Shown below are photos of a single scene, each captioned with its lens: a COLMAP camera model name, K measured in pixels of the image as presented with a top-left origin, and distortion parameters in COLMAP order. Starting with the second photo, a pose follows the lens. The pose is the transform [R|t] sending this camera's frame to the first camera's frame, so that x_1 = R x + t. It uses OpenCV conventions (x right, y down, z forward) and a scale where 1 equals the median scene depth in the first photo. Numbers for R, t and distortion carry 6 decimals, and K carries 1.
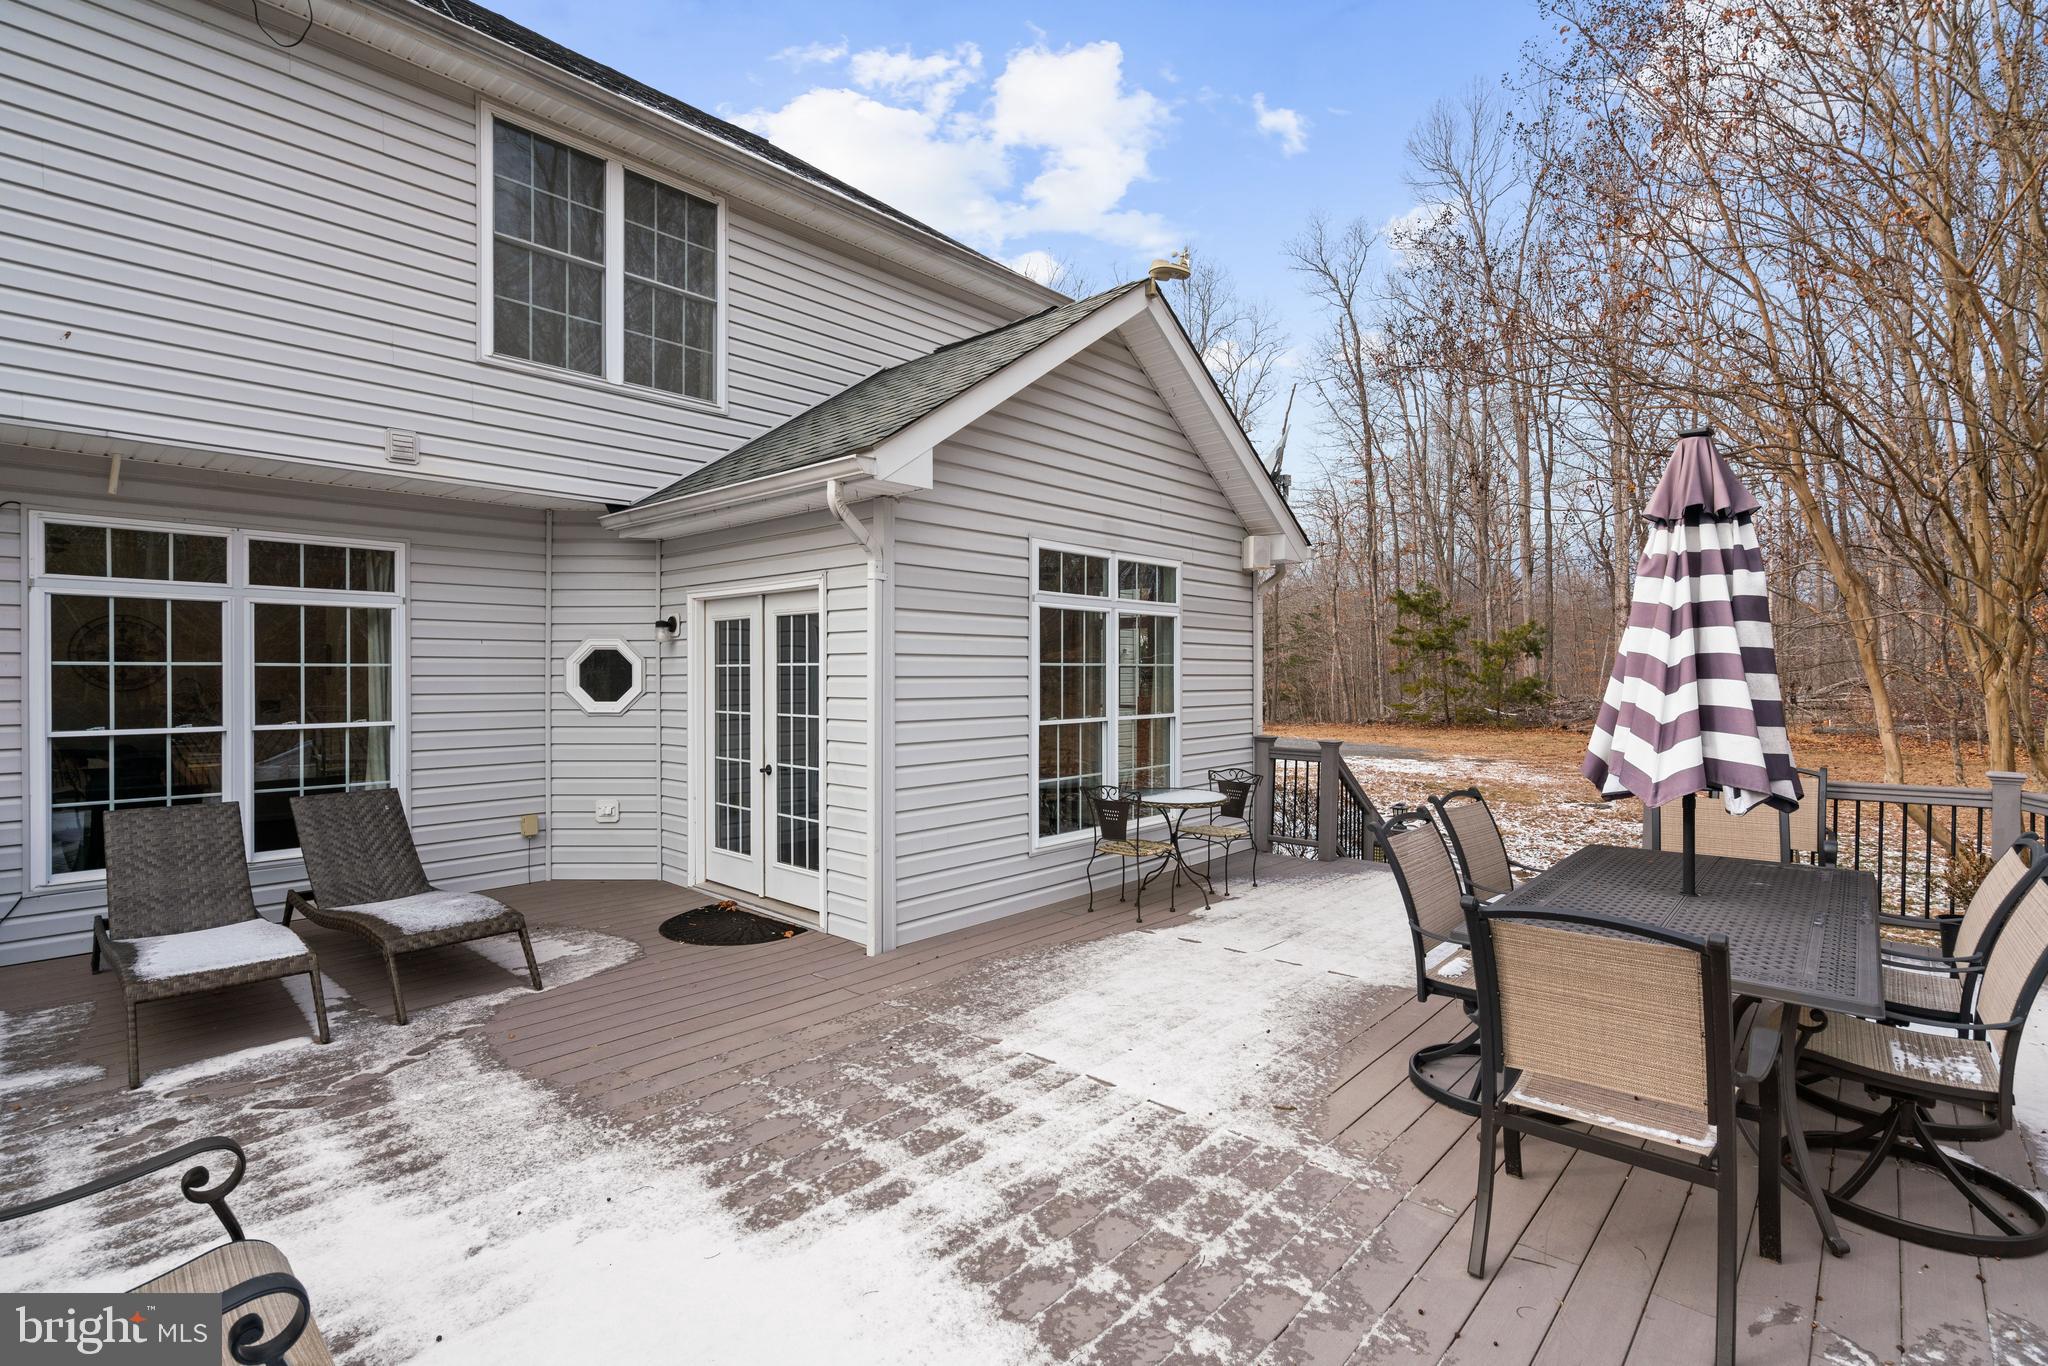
lens RADIAL K [[939.5, 0, 1029.0], [0, 939.5, 677.8], [0, 0, 1]] dist [0.000452, 0.000545]
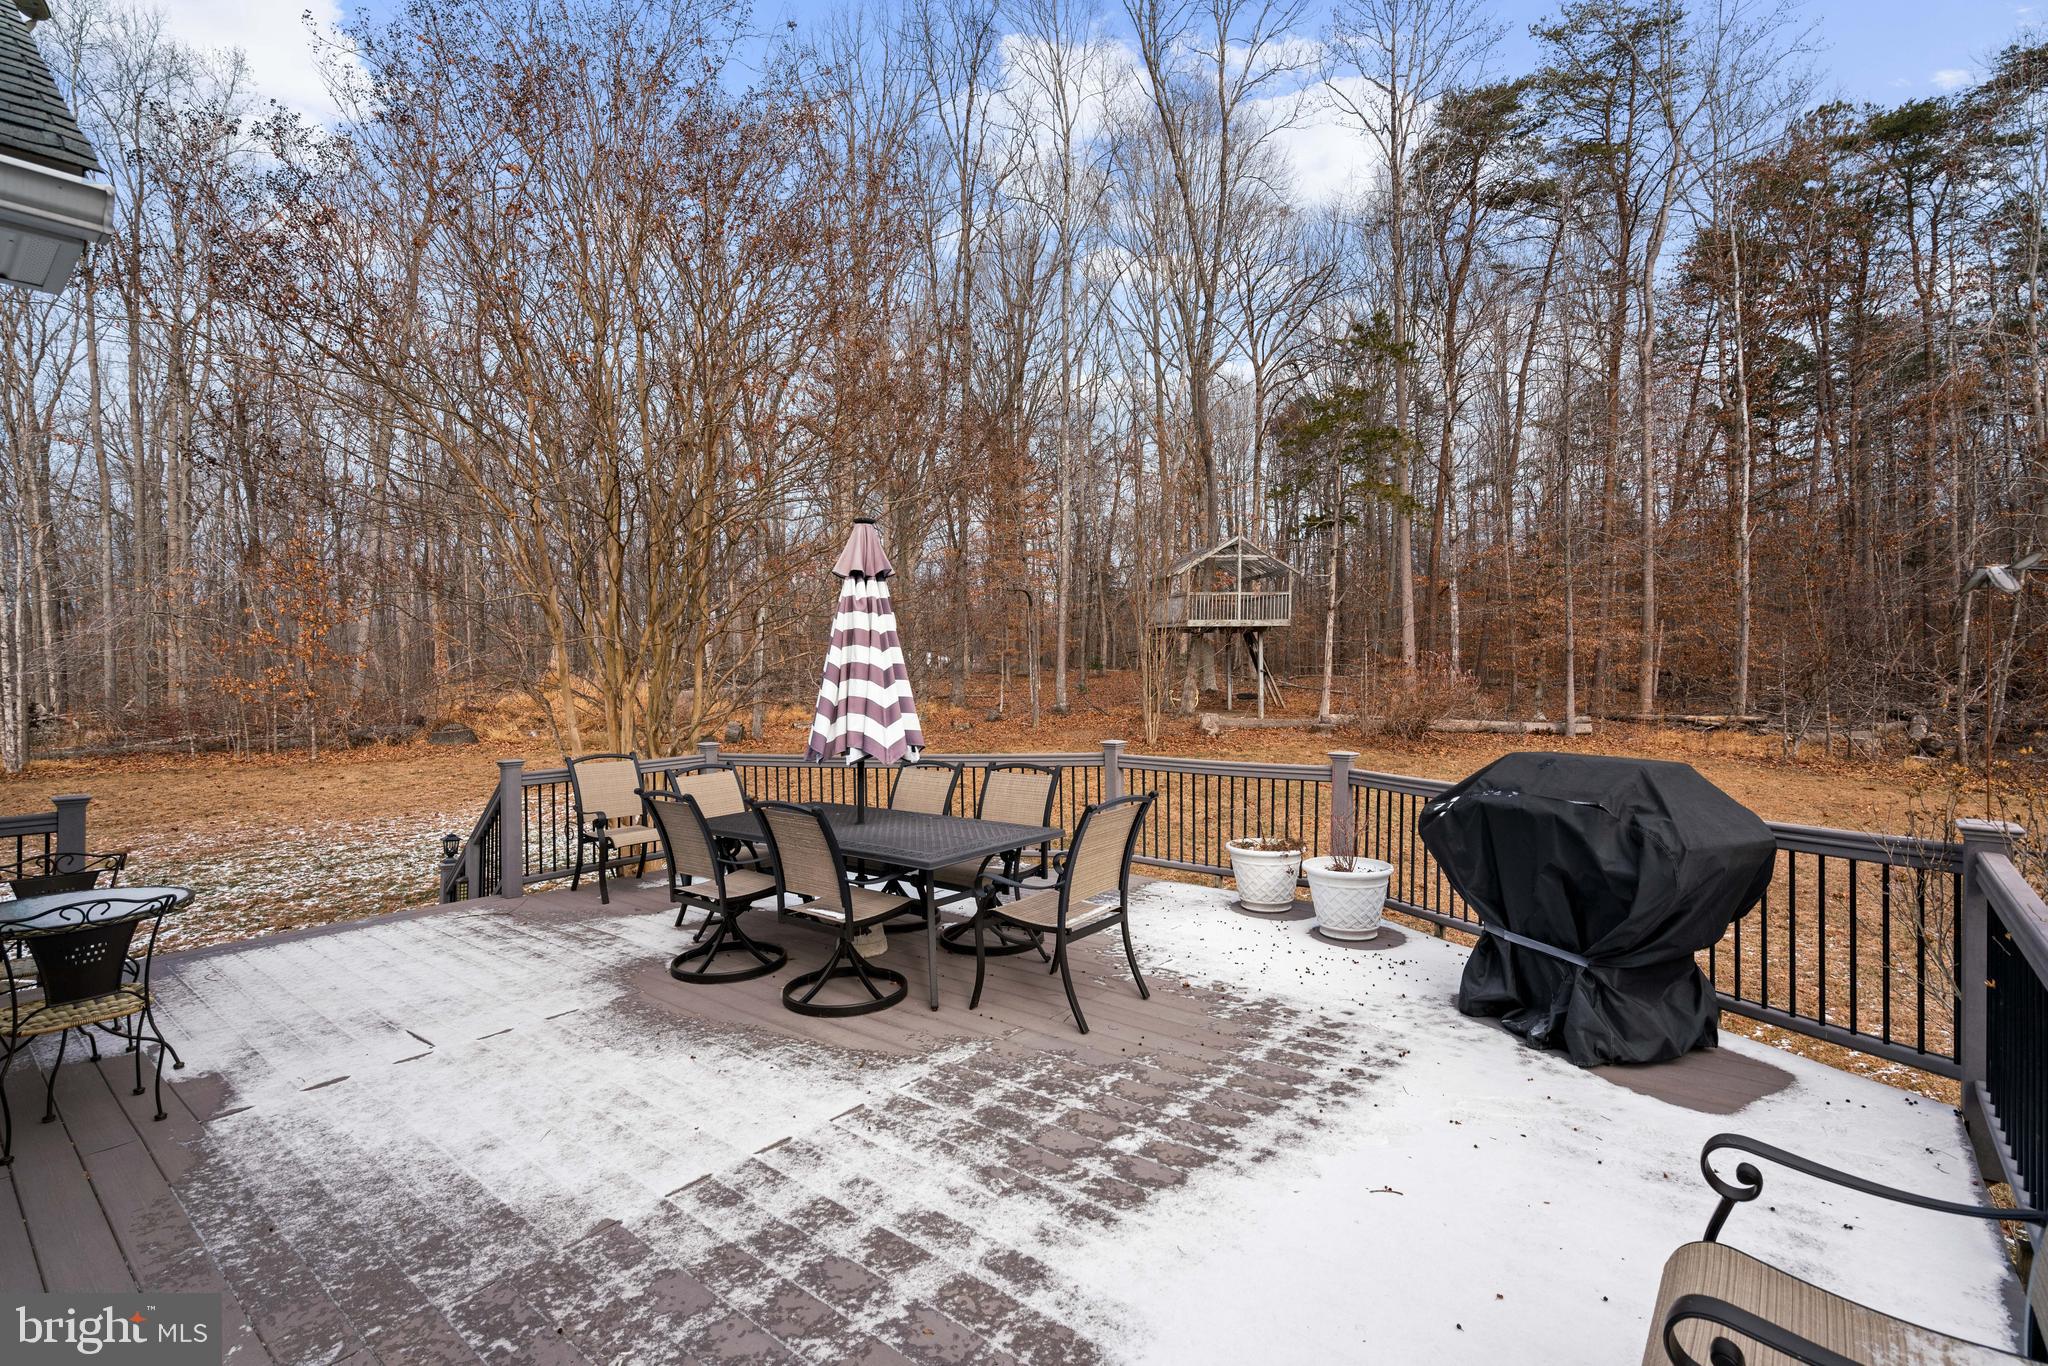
lens RADIAL K [[939.5, 0, 1029.0], [0, 939.5, 677.8], [0, 0, 1]] dist [0.000452, 0.000545]
pose [[-0.060146, -0.002322, 0.998187, -0.919081], [0.022926, 0.999730, 0.003707, -0.003353], [-0.997926, 0.023108, -0.060077, 0.917670]]
